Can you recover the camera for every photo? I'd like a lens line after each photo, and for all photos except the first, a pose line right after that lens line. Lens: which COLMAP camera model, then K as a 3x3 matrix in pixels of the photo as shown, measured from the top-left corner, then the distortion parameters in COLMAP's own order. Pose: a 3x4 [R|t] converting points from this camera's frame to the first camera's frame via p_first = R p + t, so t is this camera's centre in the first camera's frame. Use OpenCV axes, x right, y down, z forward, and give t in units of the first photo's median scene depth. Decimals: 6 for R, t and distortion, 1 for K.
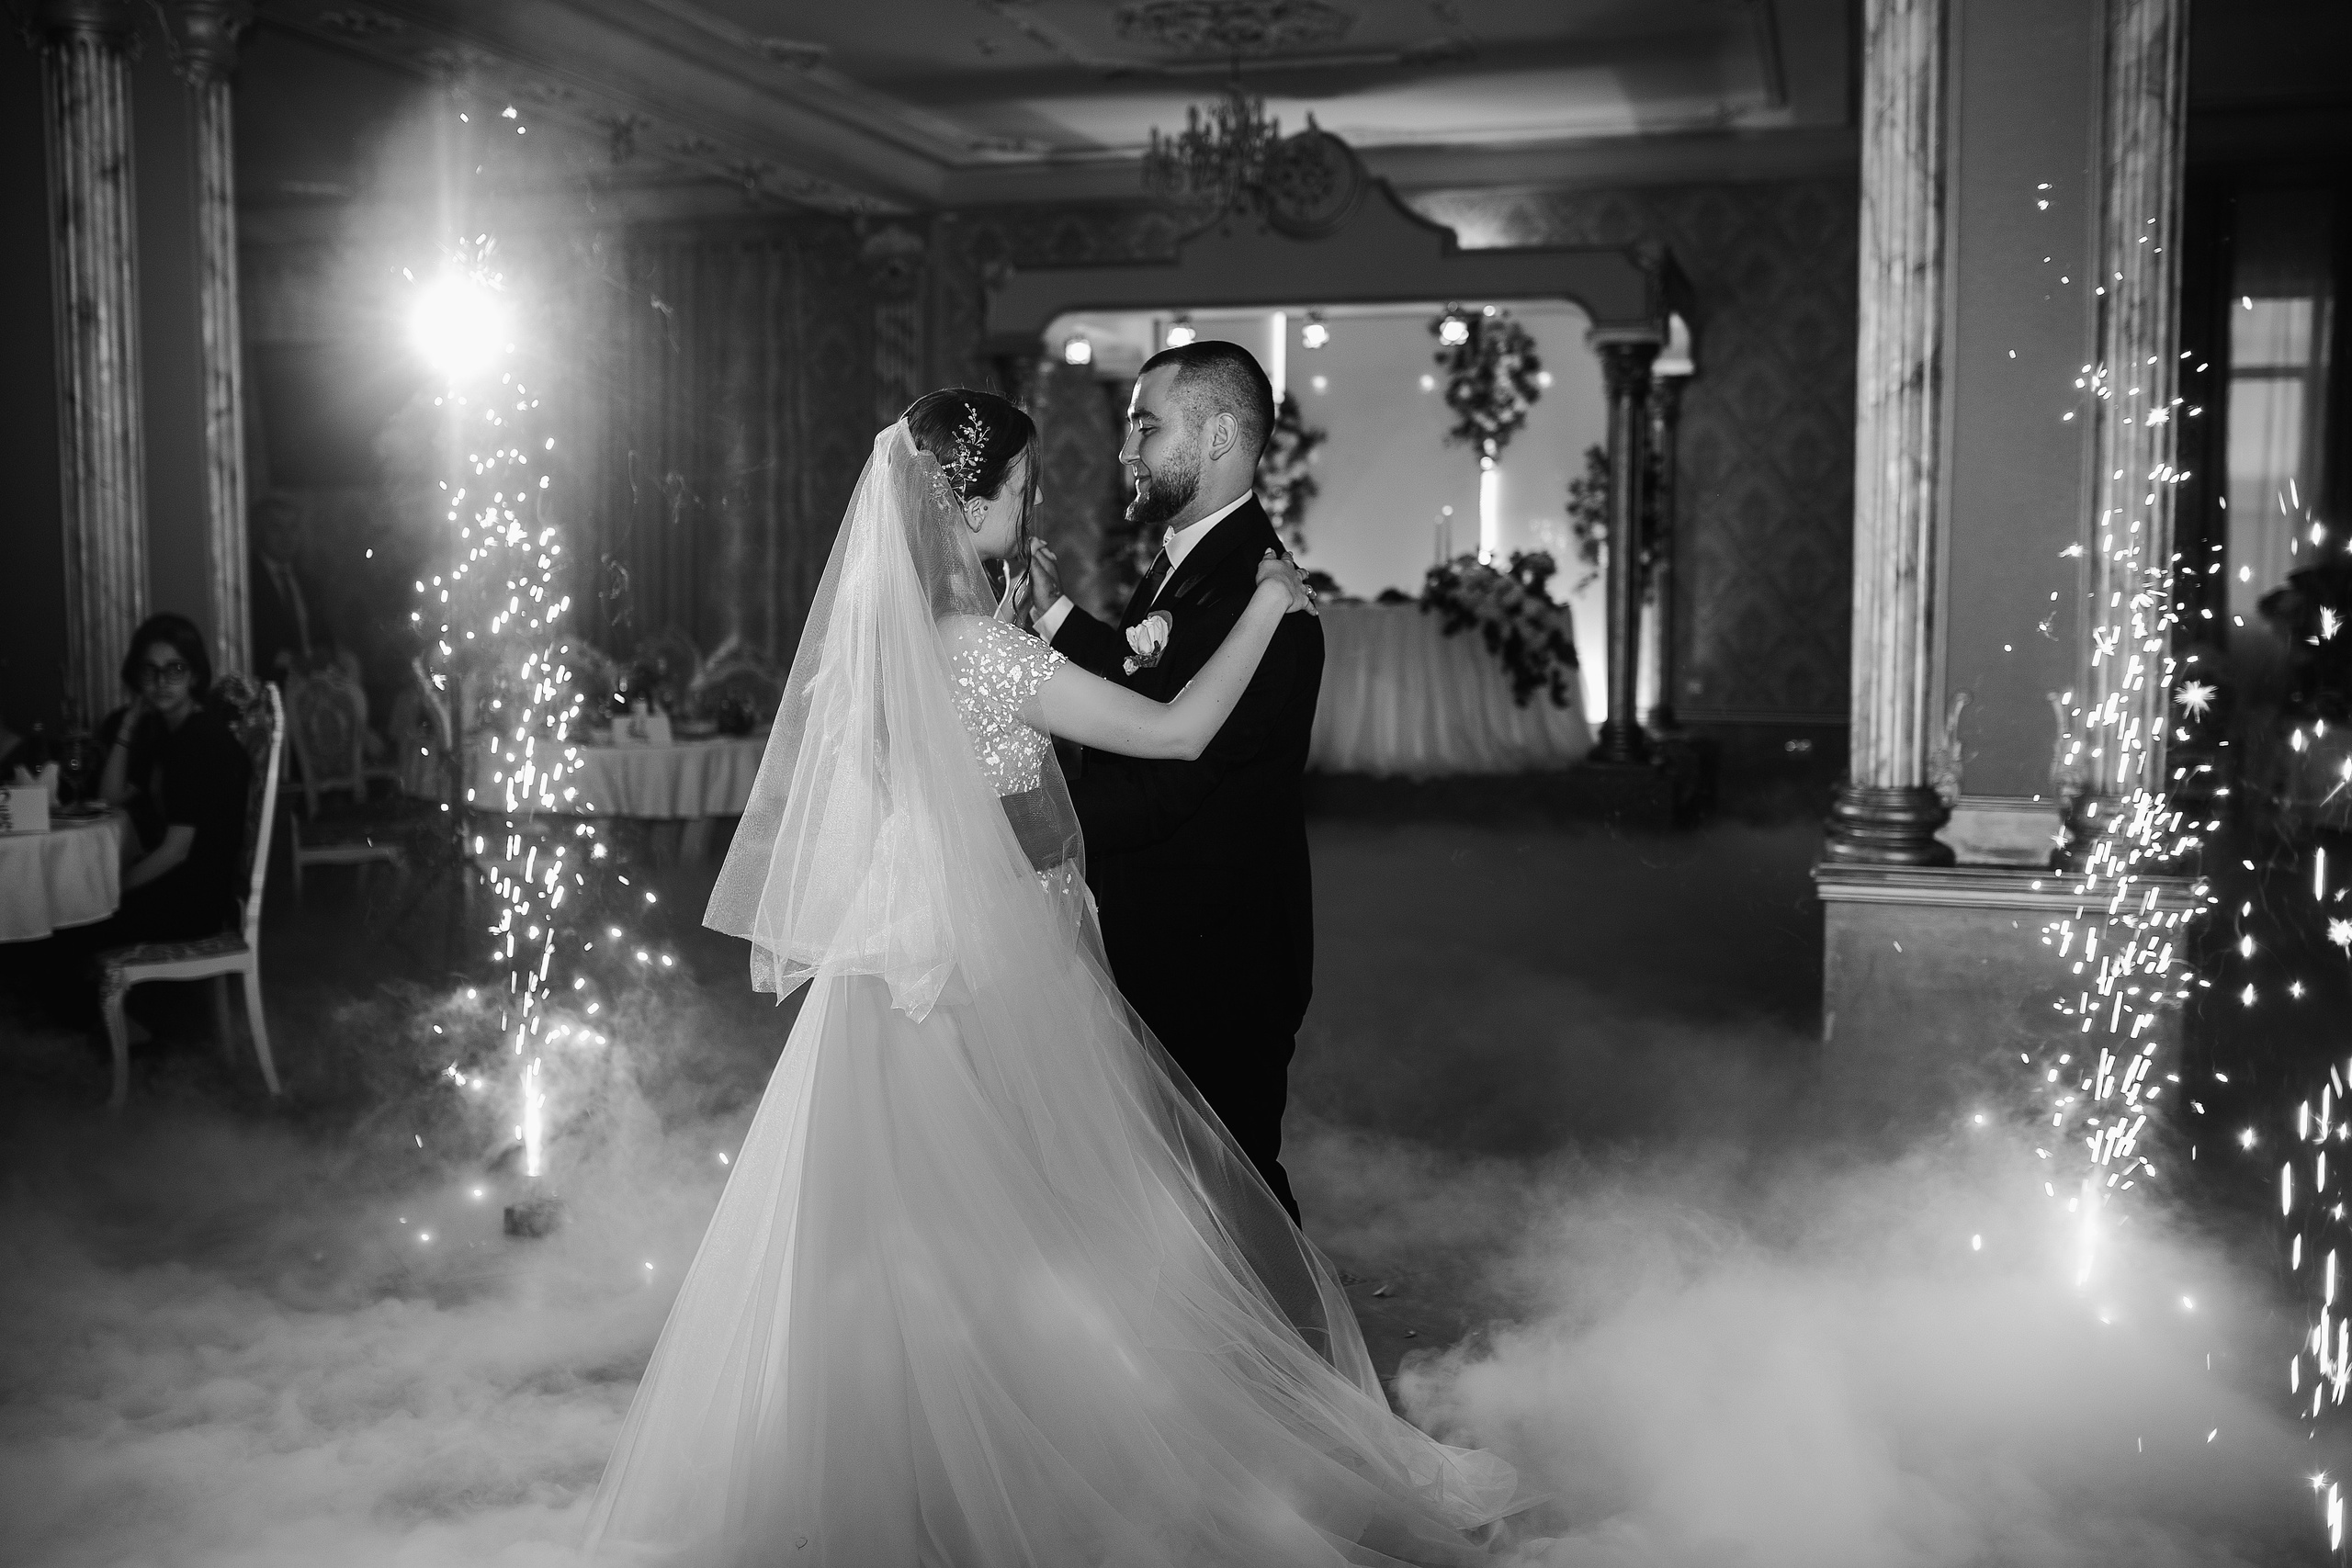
lens RADIAL K [[2316.8, 0, 1176.0], [0, 2316.8, 784.0], [0, 0, 1]] dist [-0.070432, 0.097399]
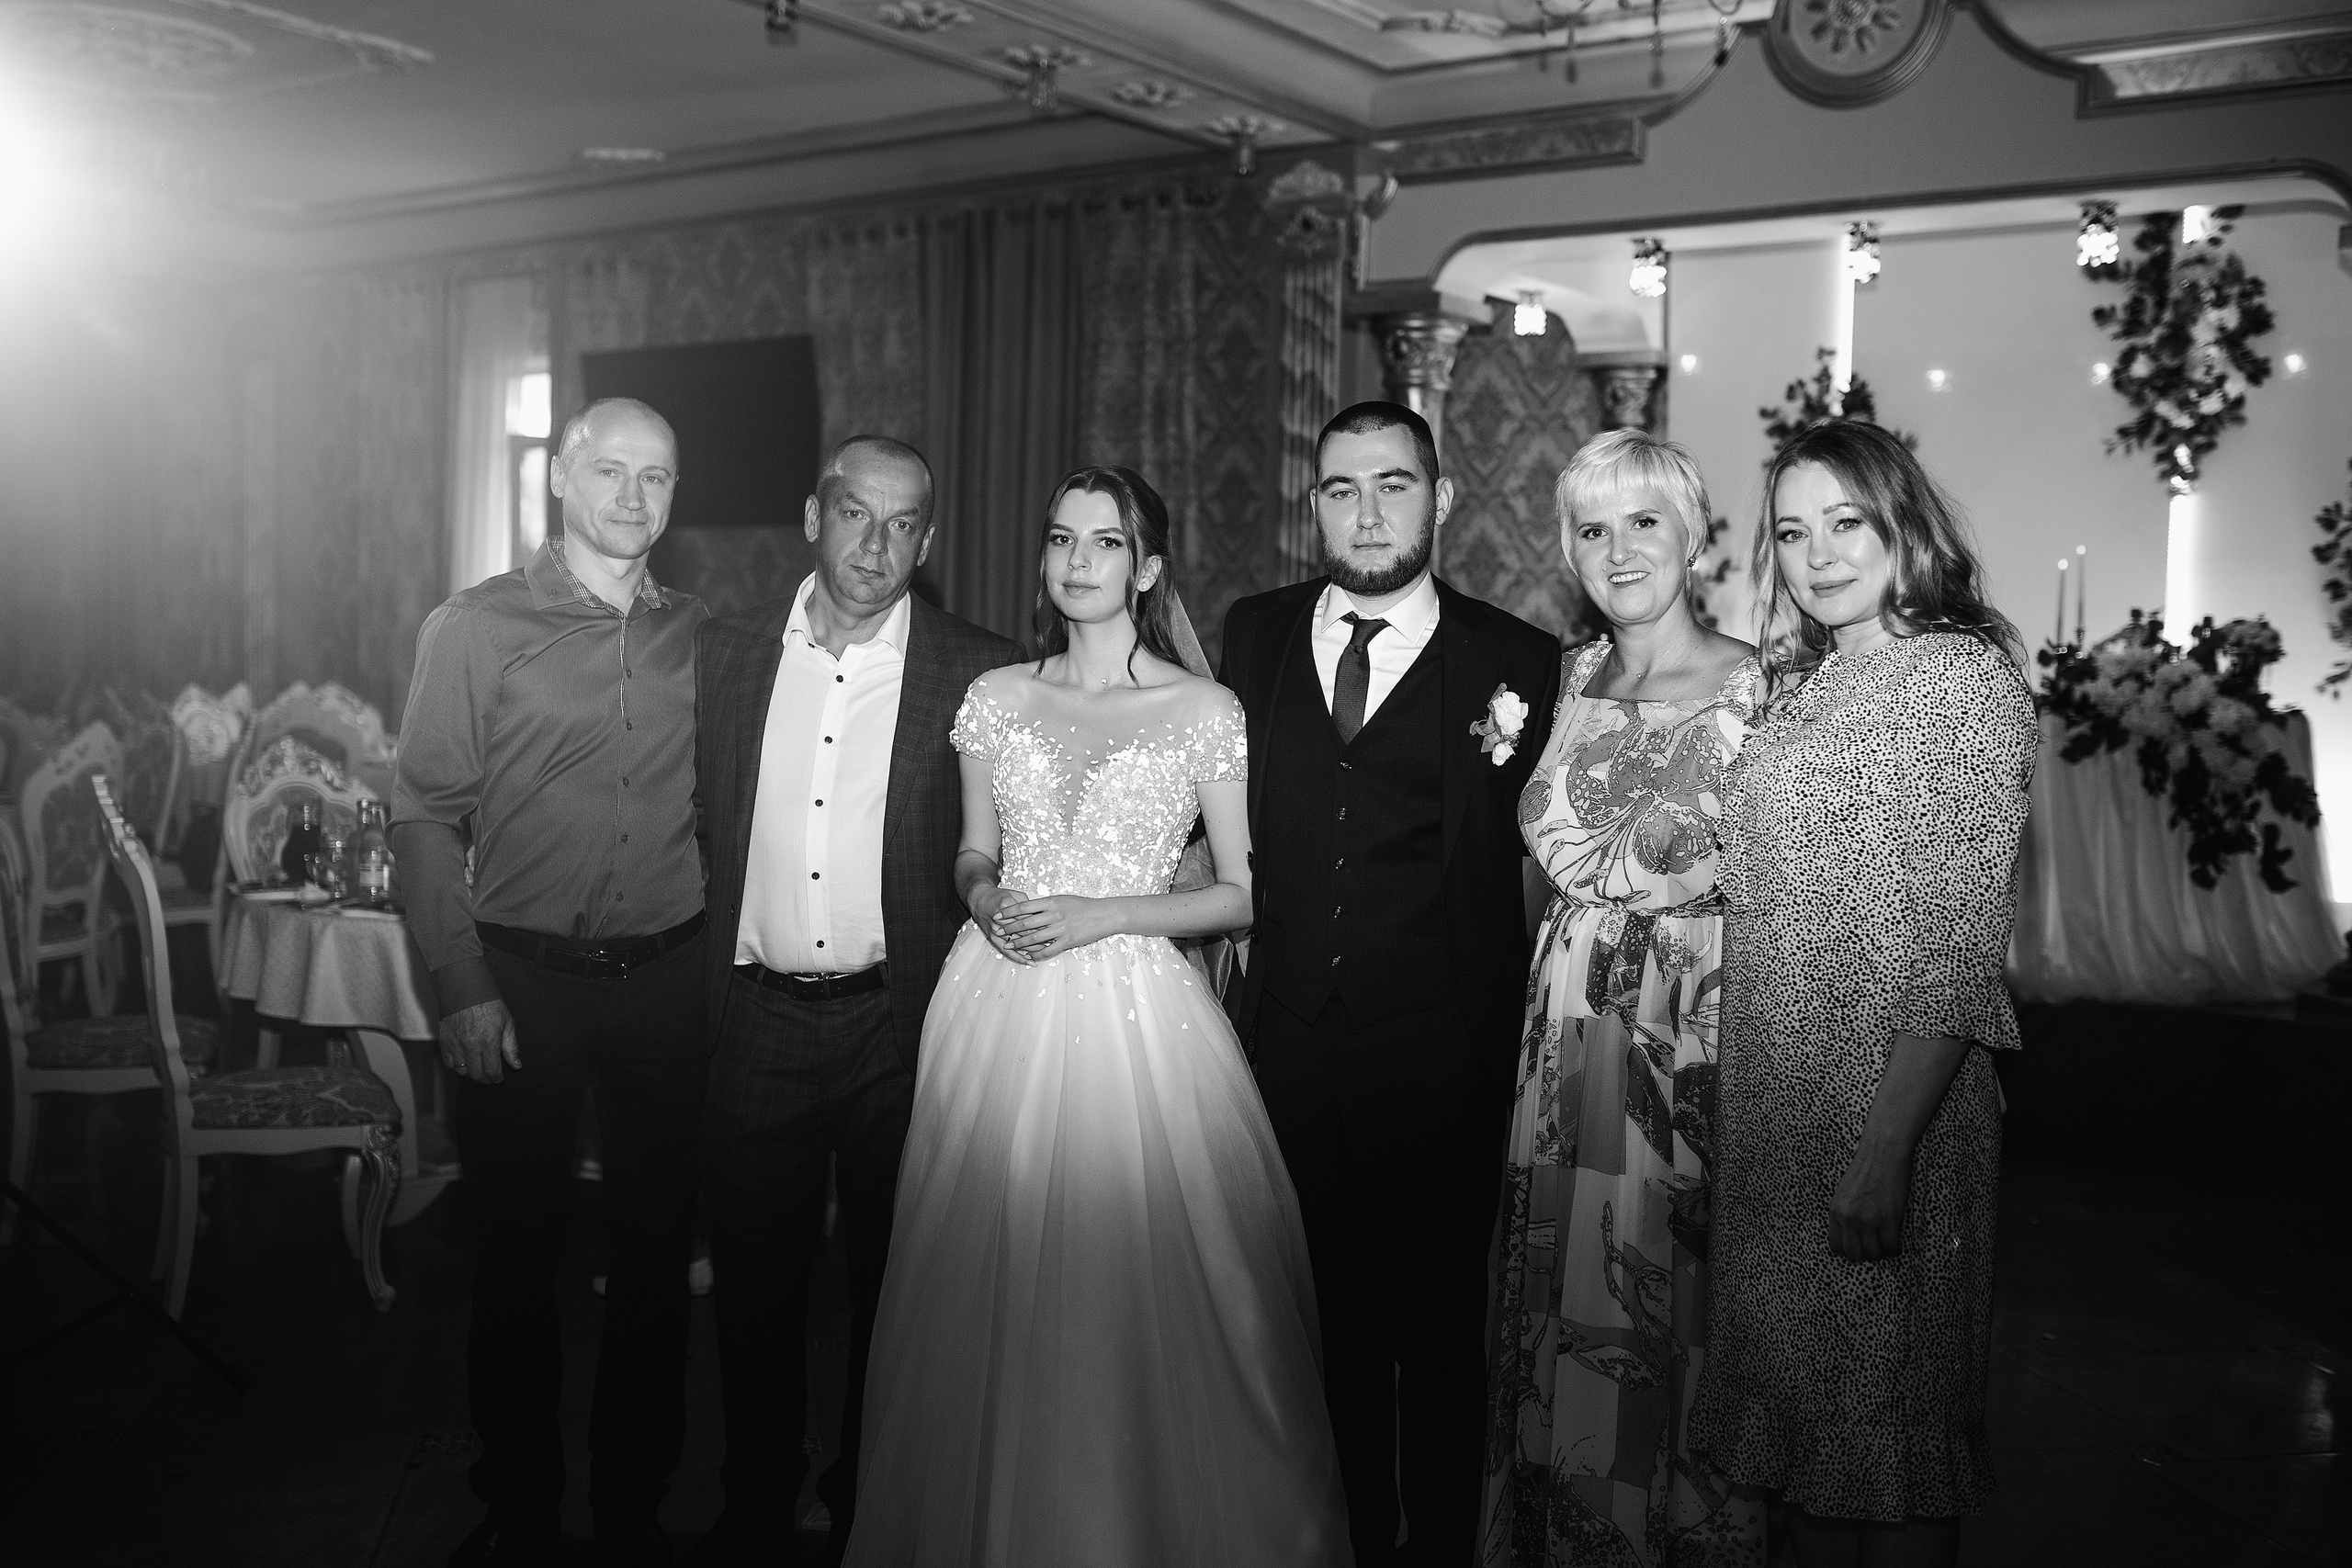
lens RADIAL K [[2316.8, 0, 1176.0], [0, 2316.8, 784.0], [0, 0, 1]] dist [-0.070432, 0.097399]
pose [[0.950317, 0.032722, -0.309558, 0.084582], [-0.042588, 0.998776, -0.025165, -0.034890], [0.308355, 0.037098, 0.950548, 0.386763]]
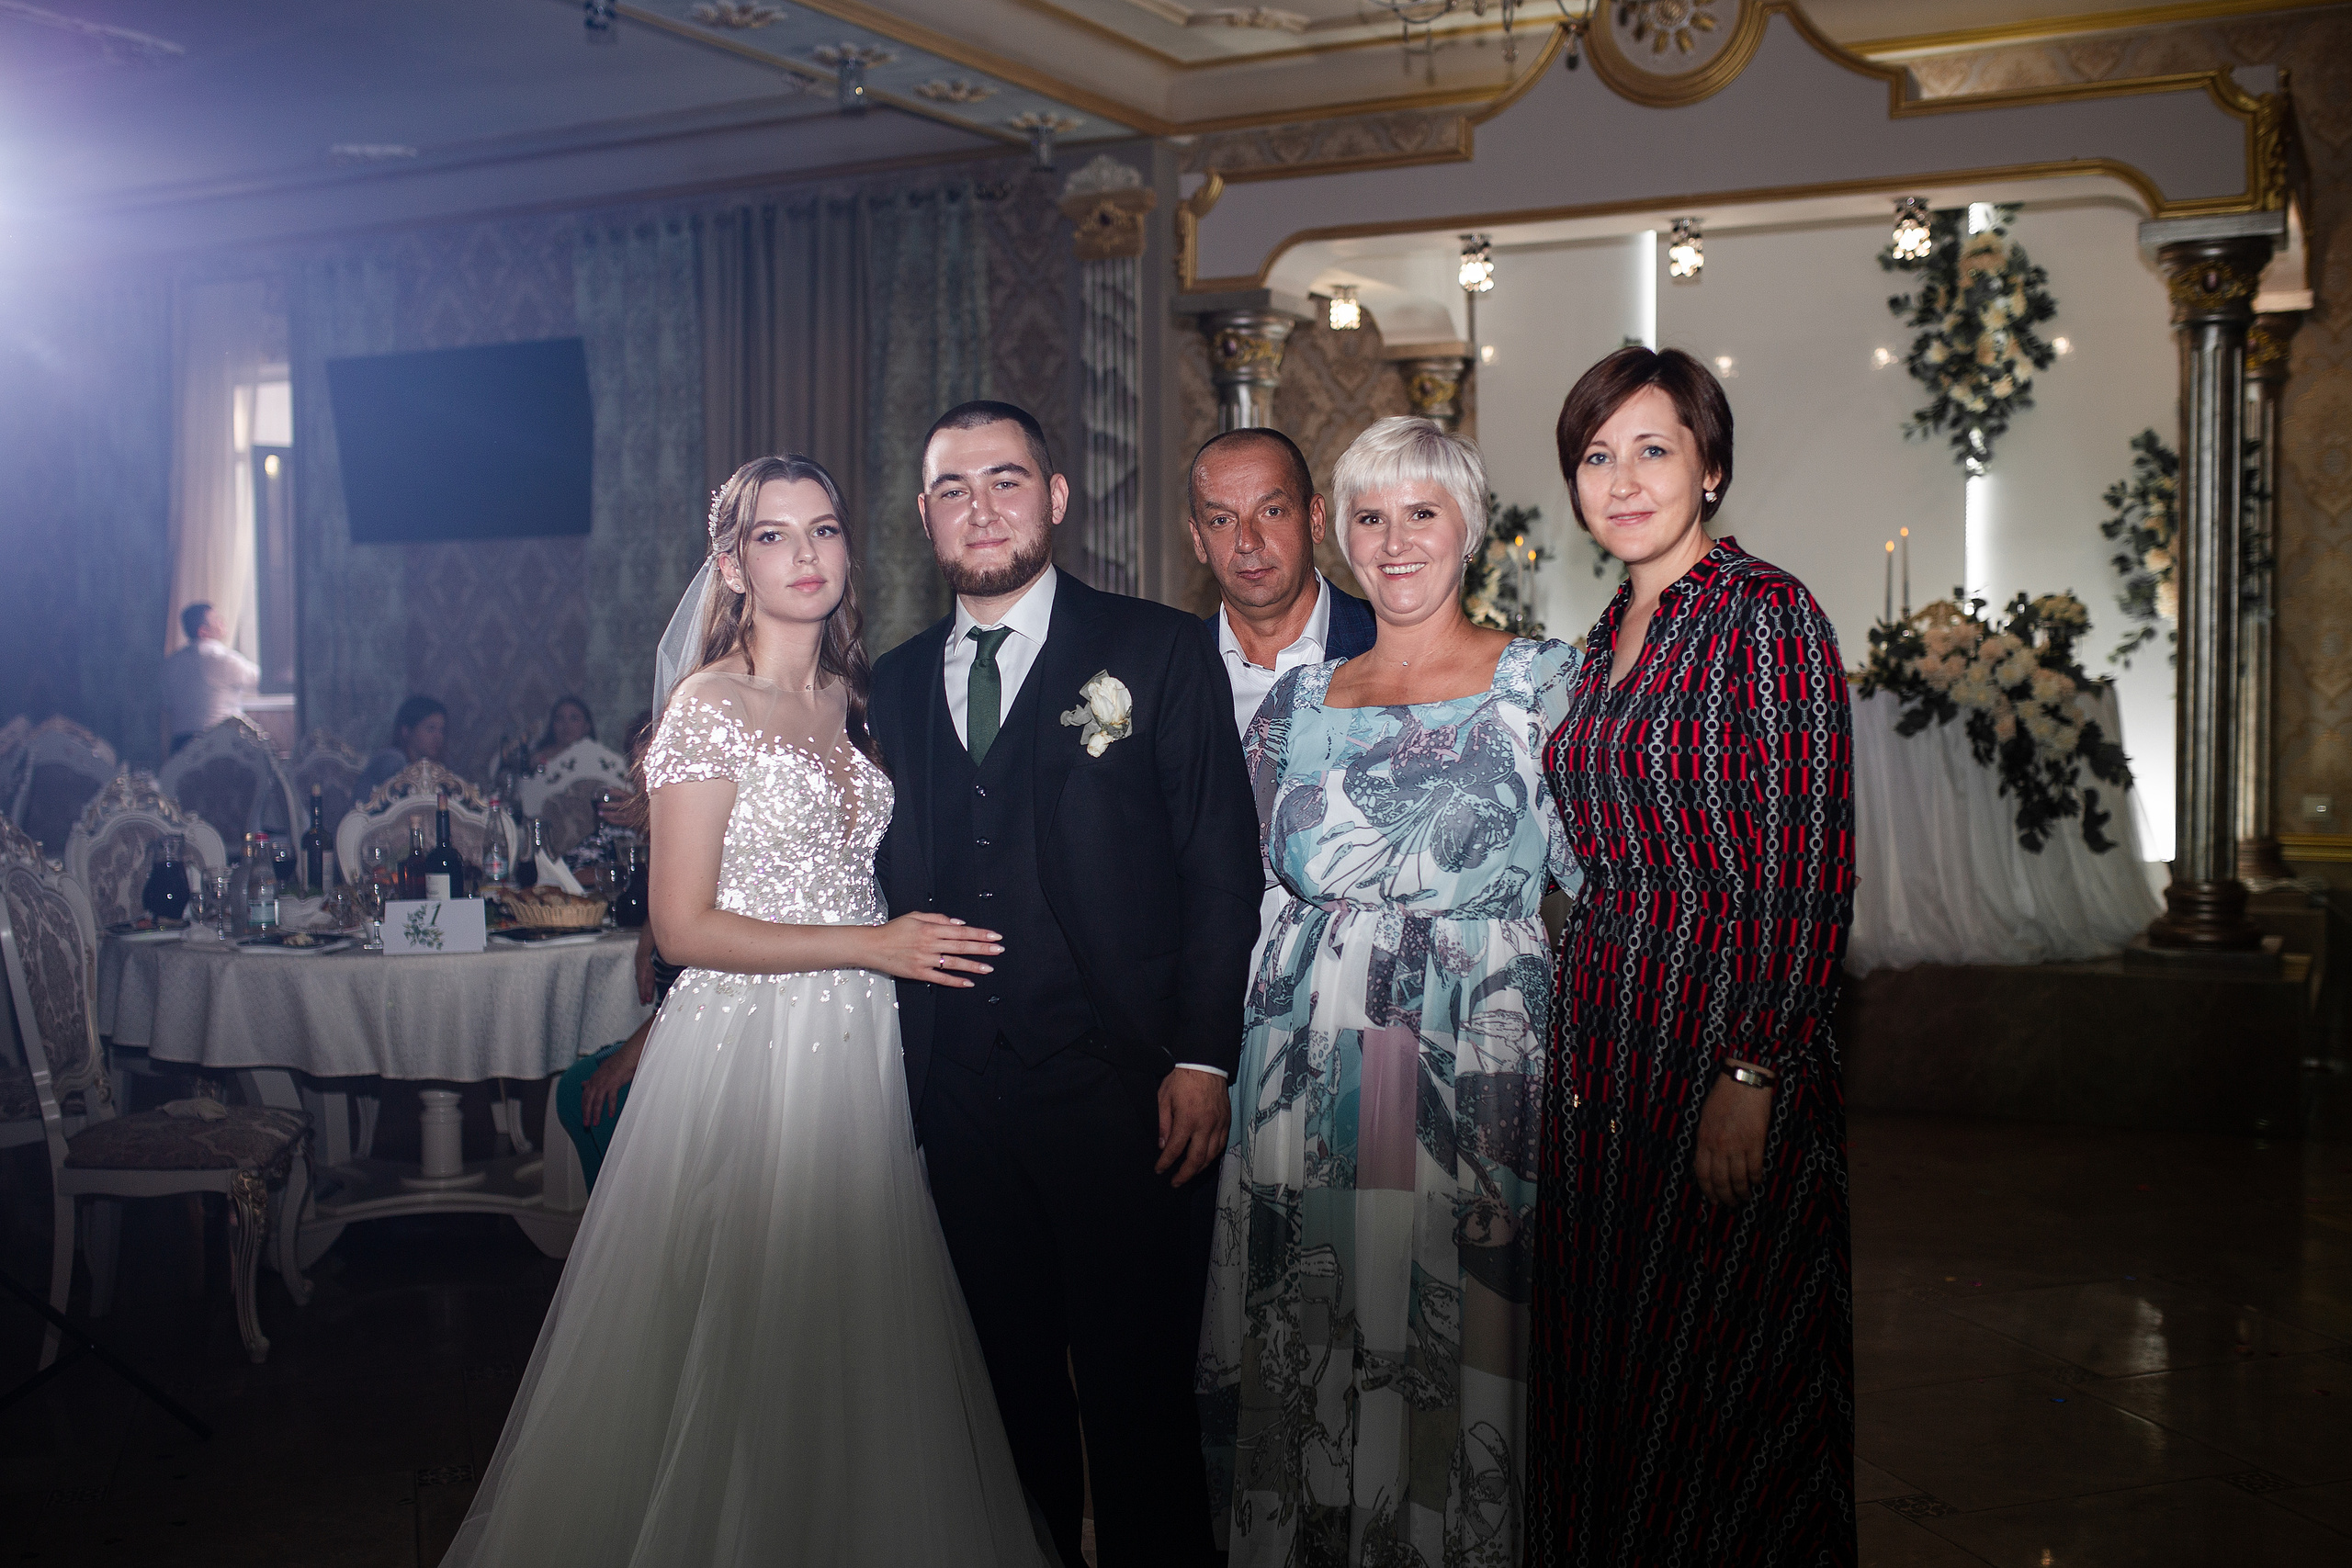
lens RADIAL K [[2410.6, 0, 1176.0], [0, 2410.6, 784.0], [0, 0, 1]] dist [-0.078359, 0.128547]
pose [[0.981732, -0.002211, -0.190254, 0.050071], [-0.003496, 0.999554, -0.029654, -0.032679], [0.190235, 0.029778, 0.981287, 0.352844]]
